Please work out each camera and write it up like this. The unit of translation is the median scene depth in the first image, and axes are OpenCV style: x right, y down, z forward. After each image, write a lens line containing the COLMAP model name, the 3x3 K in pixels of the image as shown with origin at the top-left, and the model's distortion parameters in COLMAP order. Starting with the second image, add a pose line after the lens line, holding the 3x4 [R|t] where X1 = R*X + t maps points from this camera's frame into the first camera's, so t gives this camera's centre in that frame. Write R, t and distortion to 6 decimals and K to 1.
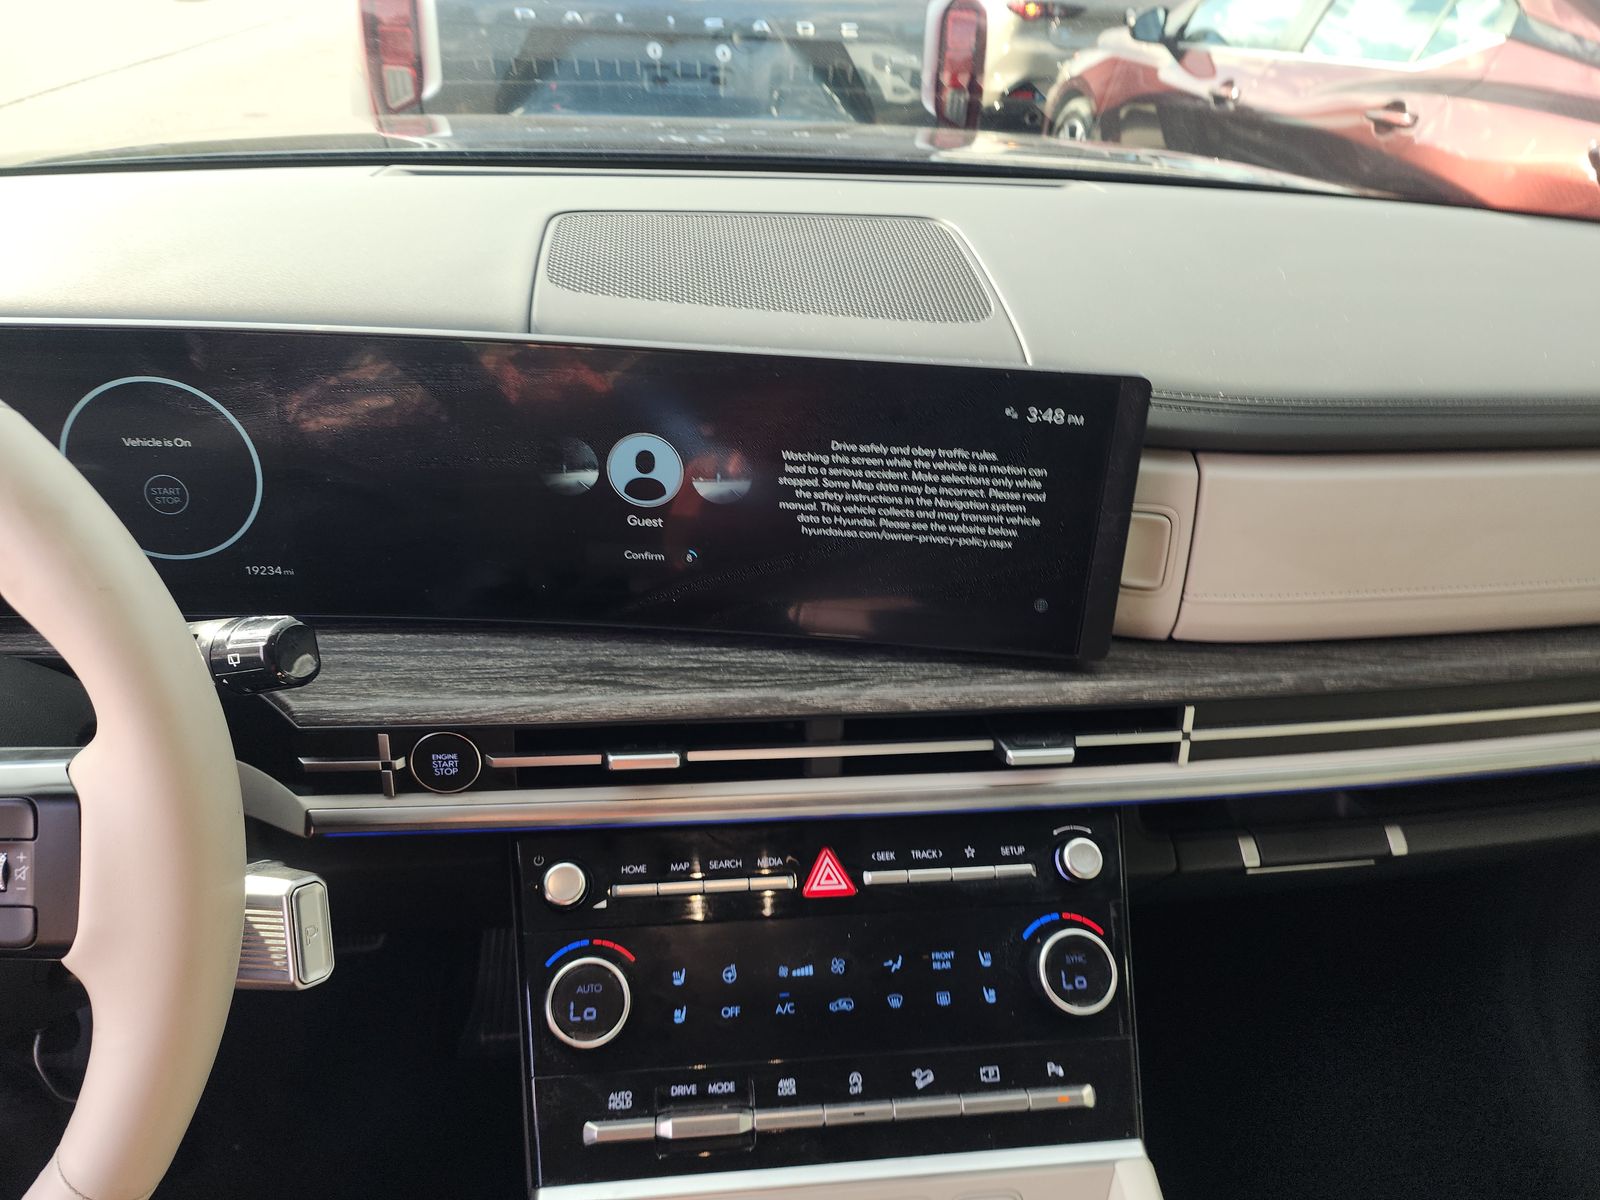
lens RADIAL K [[1075.1, 0, 793.4], [0, 1075.1, 597.7], [0, 0, 1]] dist [0.037970, -0.003538]
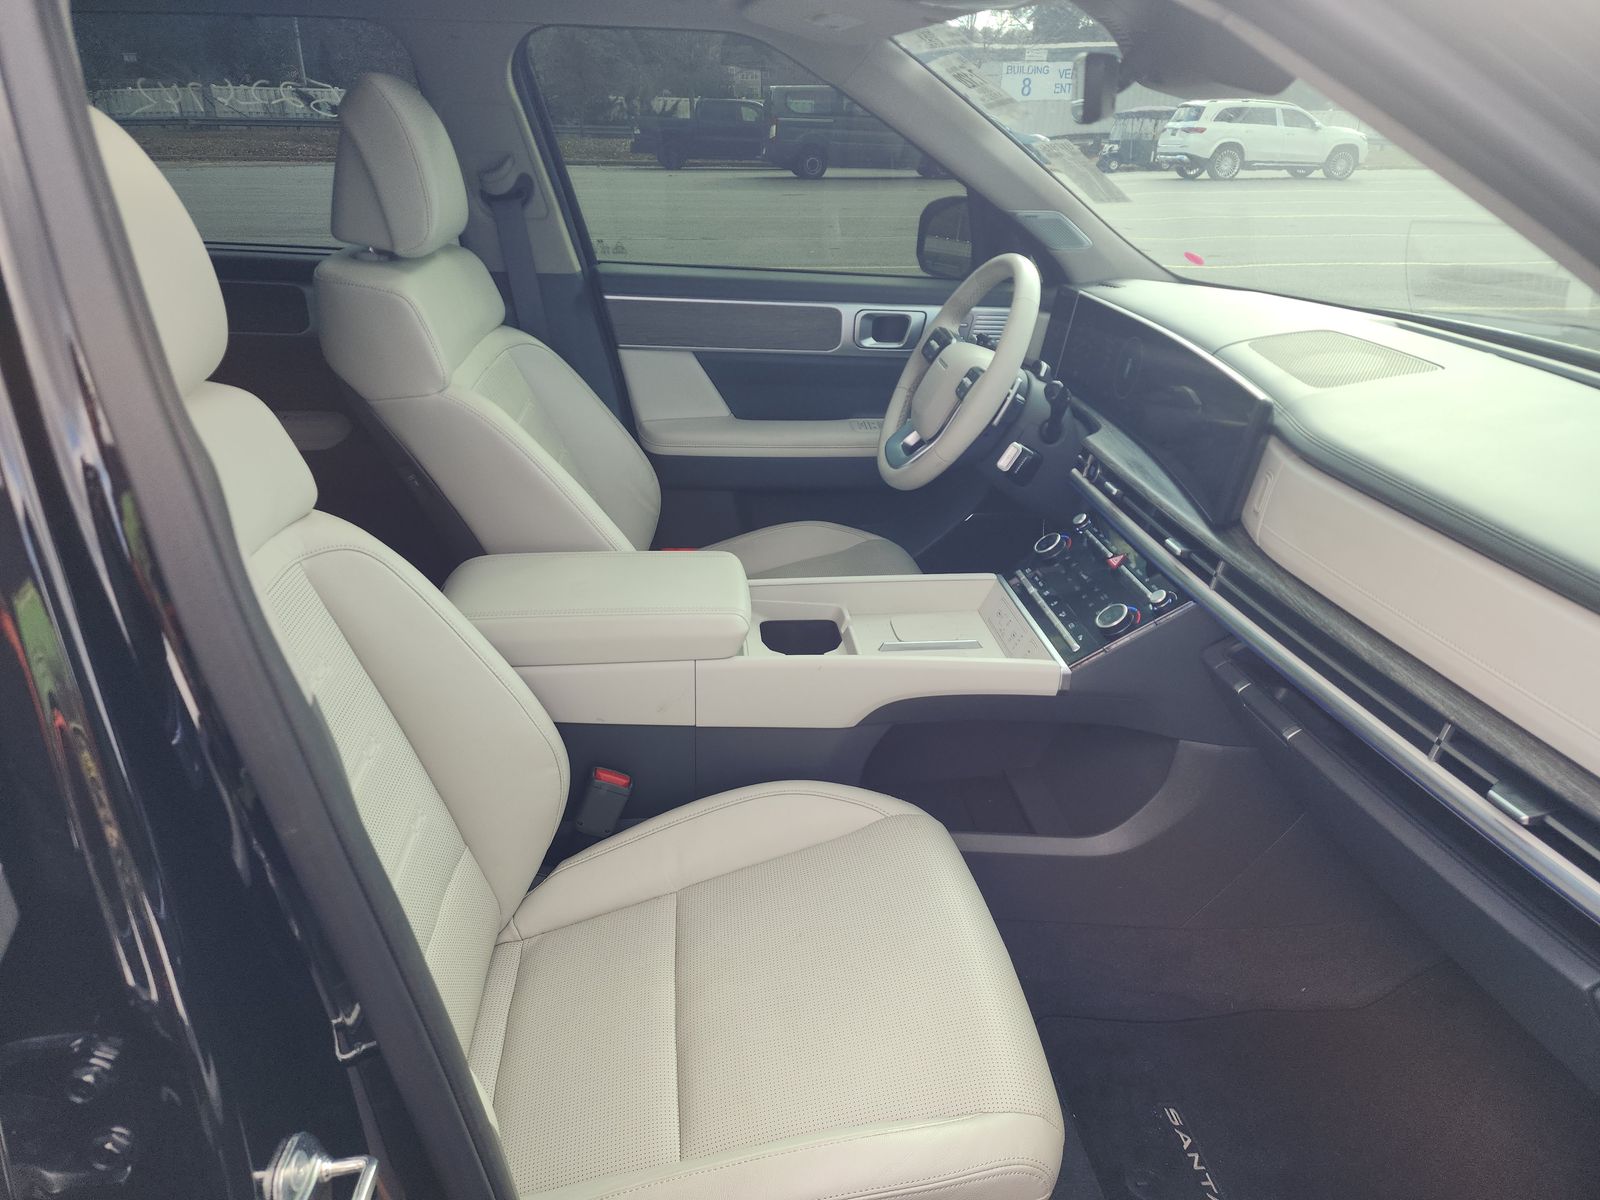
lens RADIAL K [[1075.1, 0, 793.4], [0, 1075.1, 597.7], [0, 0, 1]] dist [0.037970, -0.003538]
pose [[-0.023837, 0.373797, -0.927204, 2.349575], [-0.453519, 0.822498, 0.343245, -0.184336], [0.890928, 0.428687, 0.149918, -0.008981]]
